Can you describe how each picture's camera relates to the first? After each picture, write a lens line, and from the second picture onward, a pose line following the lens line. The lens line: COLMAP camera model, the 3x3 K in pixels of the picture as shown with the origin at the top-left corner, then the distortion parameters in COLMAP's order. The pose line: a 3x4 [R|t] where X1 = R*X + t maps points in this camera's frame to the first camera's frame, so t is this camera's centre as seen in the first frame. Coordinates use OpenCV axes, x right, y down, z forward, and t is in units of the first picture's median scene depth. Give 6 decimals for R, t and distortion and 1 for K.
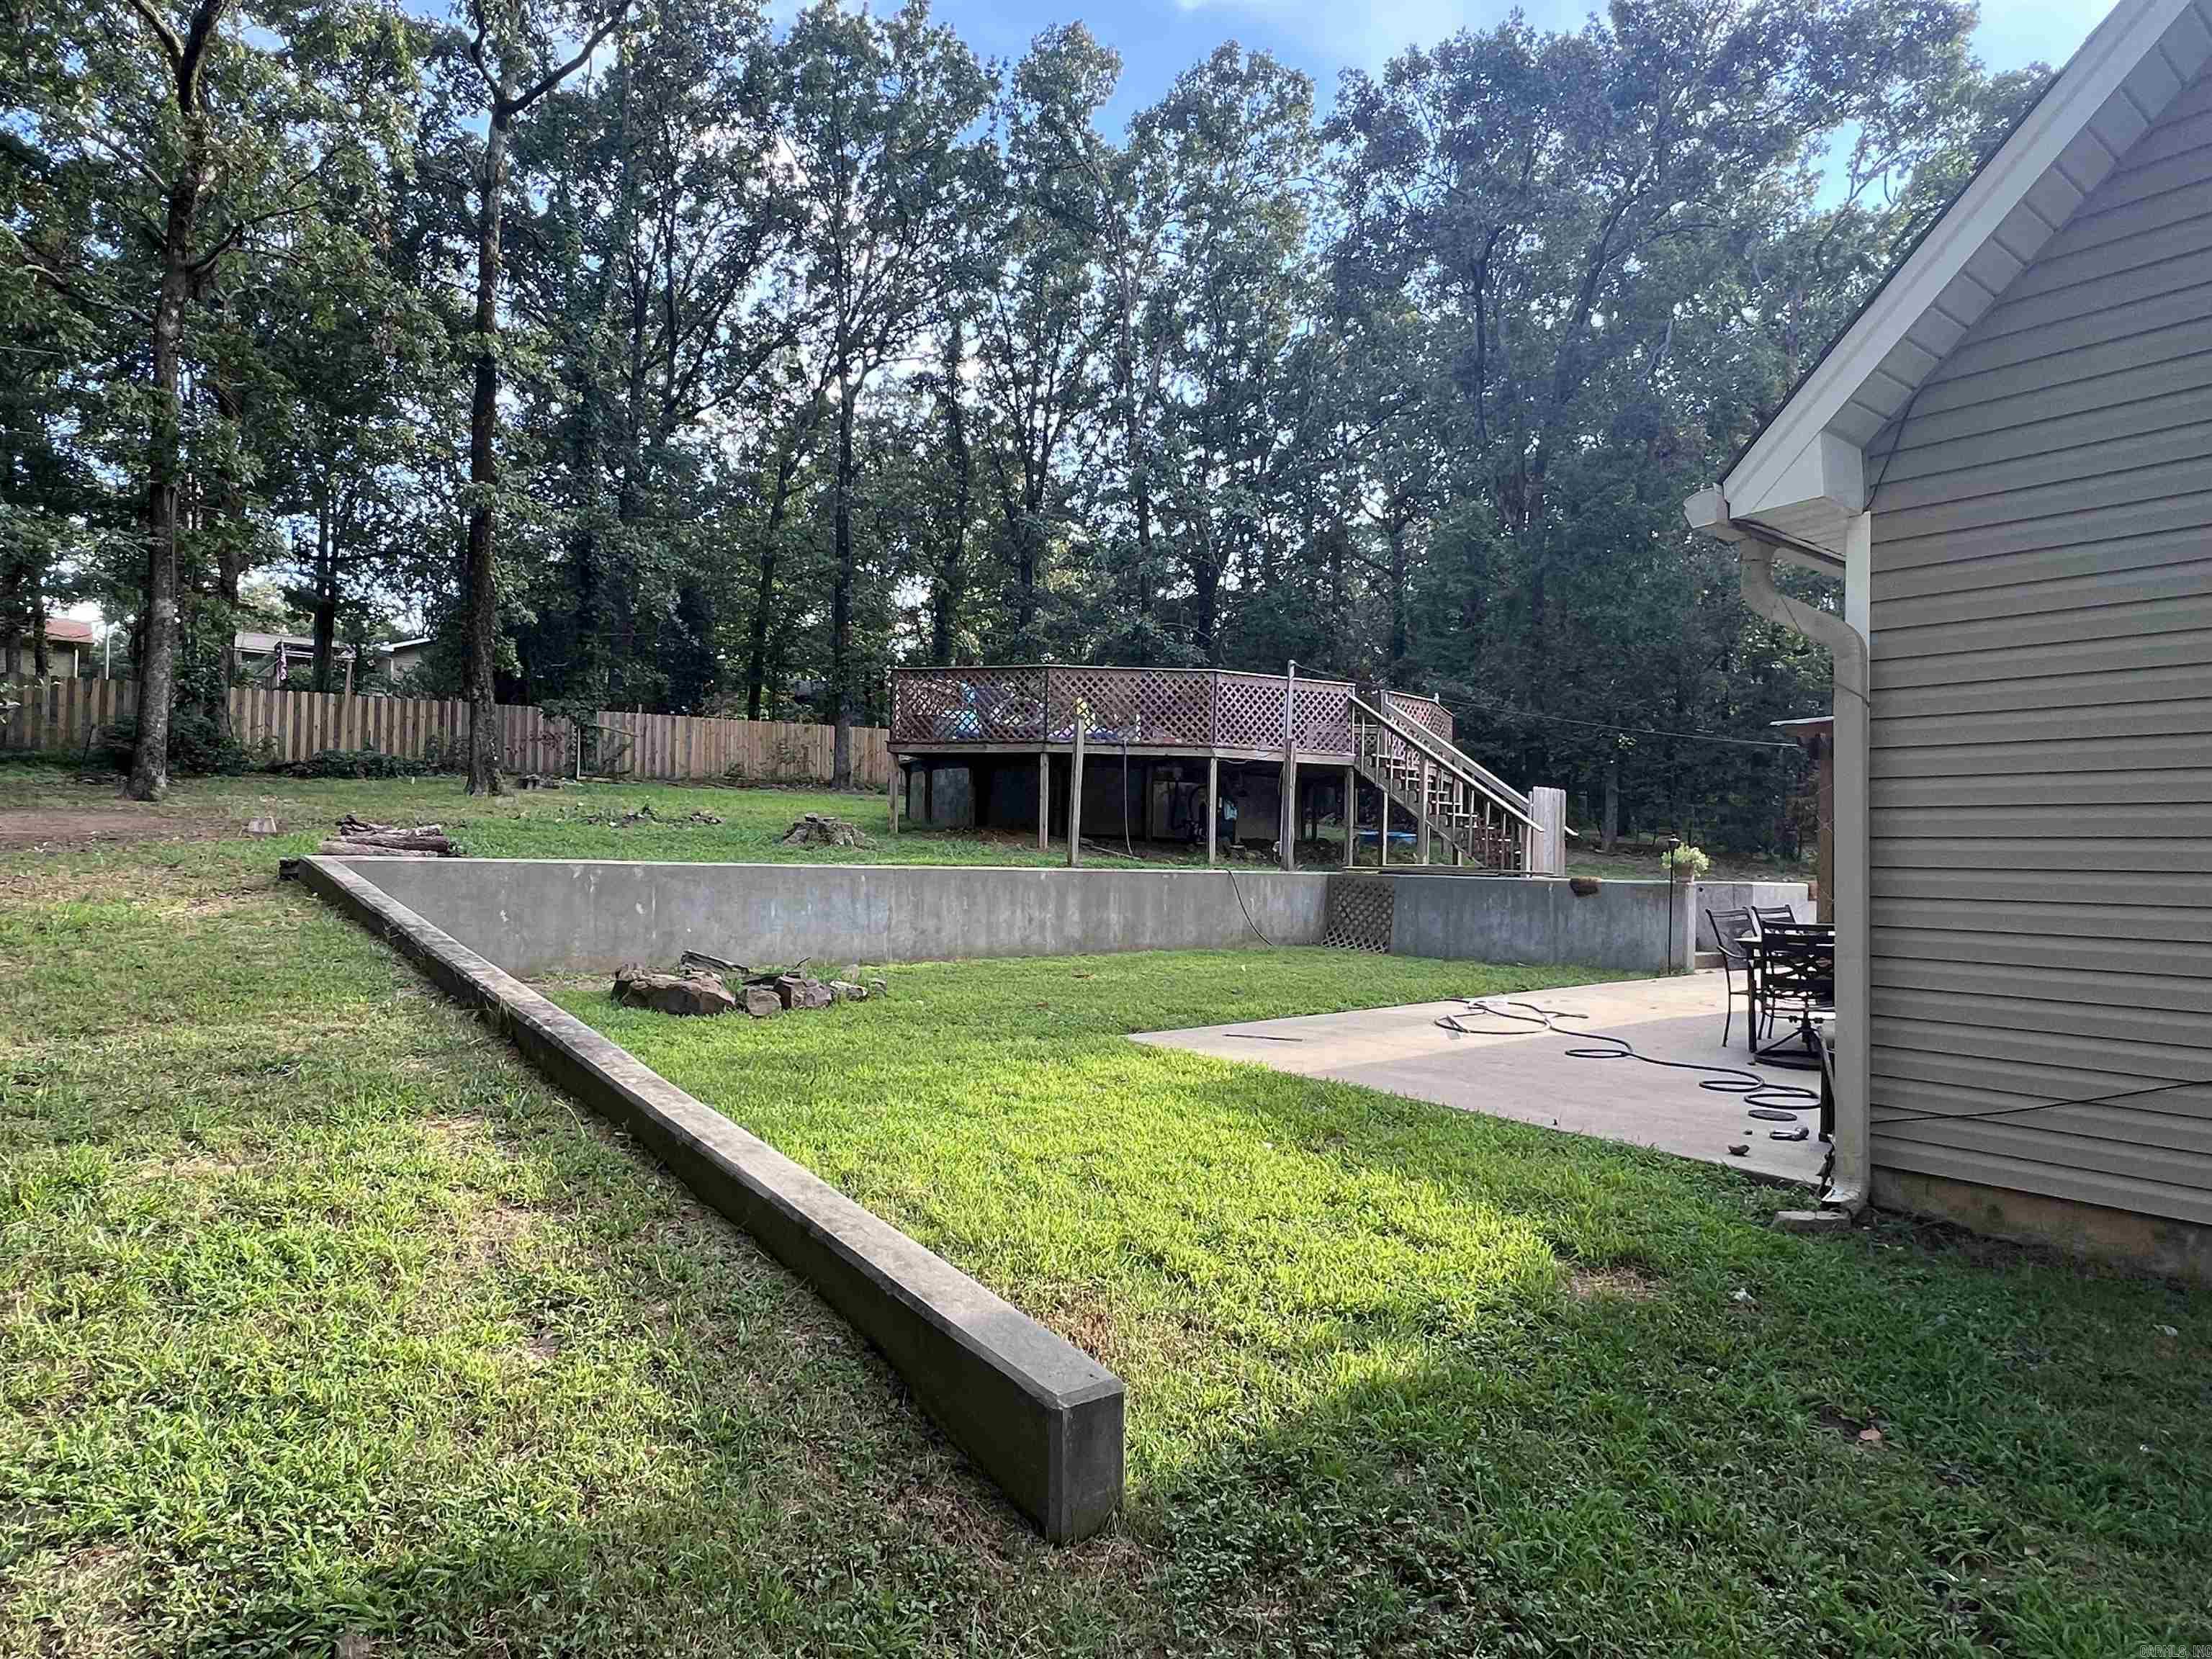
lens RADIAL K [[1295.0, 0, 1106.0], [0, 1295.0, 829.5], [0, 0, 1]] dist [-0.008629, -0.000781]
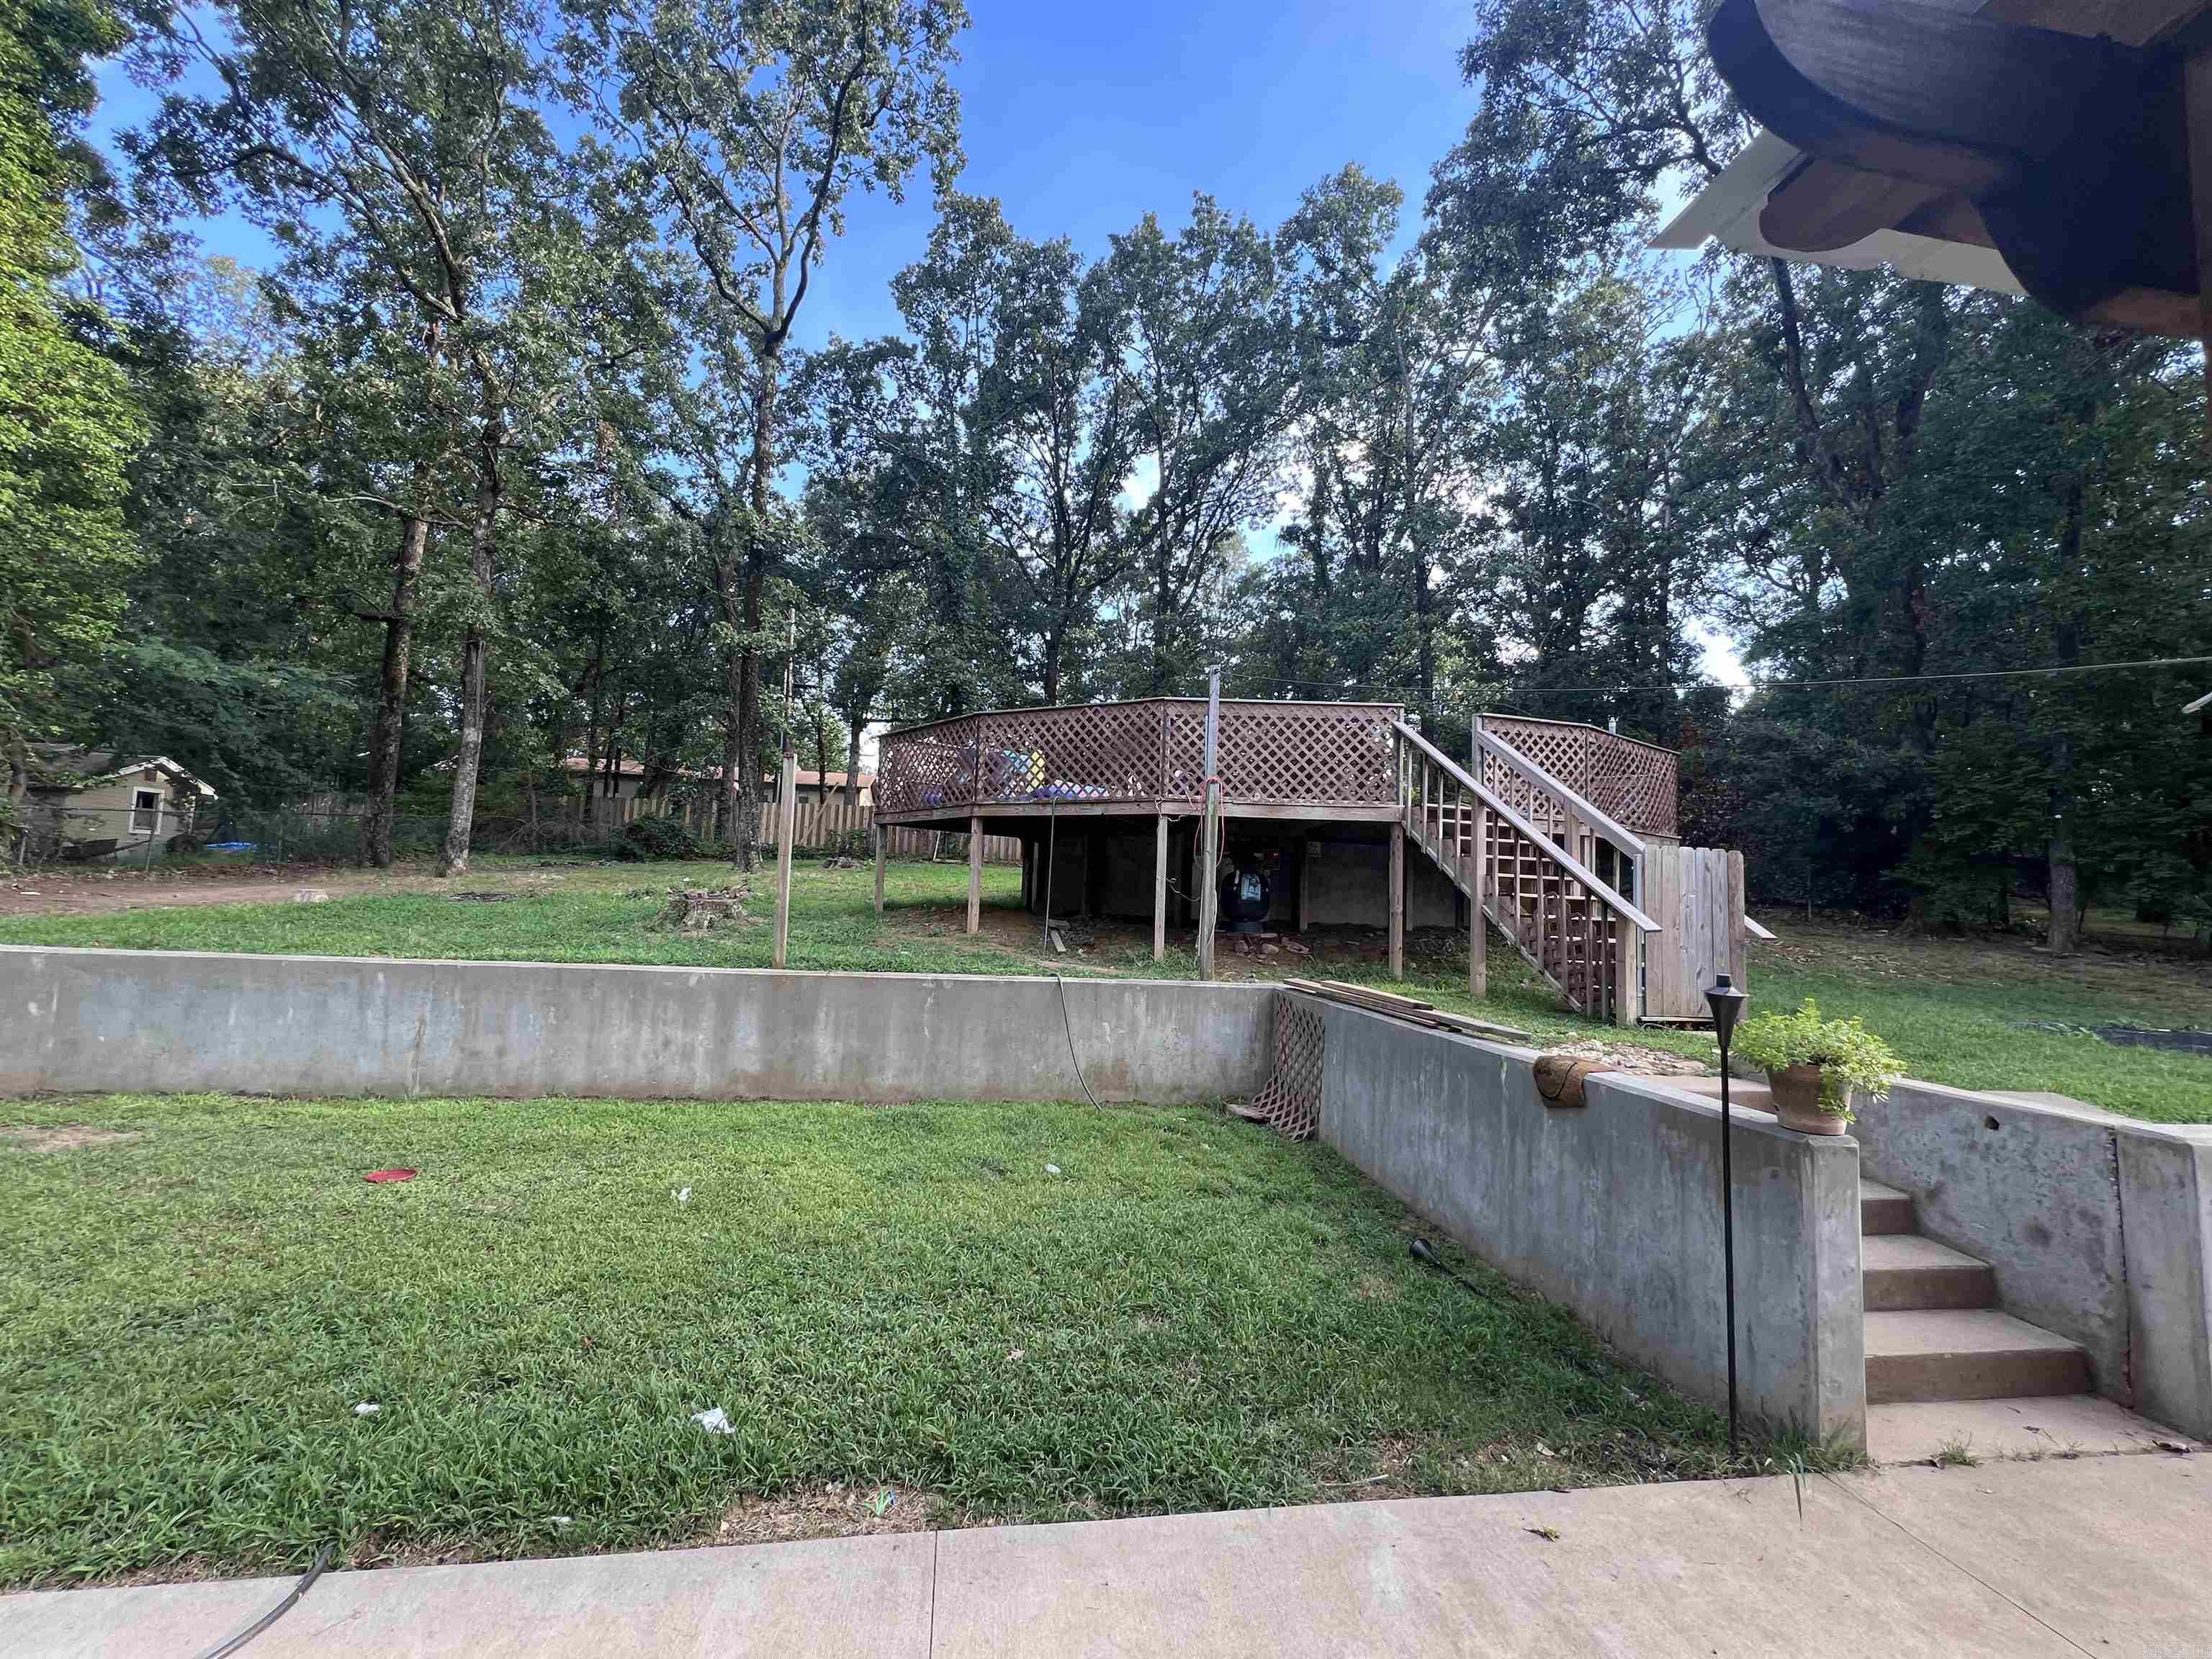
lens RADIAL K [[878.7, 0, 1104.1], [0, 878.7, 826.8], [0, 0, 1]] dist [0.002023, -0.000212]
pose [[0.857176, -0.031524, -0.514057, 0.292987], [-0.010015, 0.996916, -0.077834, -0.008965], [0.514926, 0.071865, 0.854217, 0.520259]]
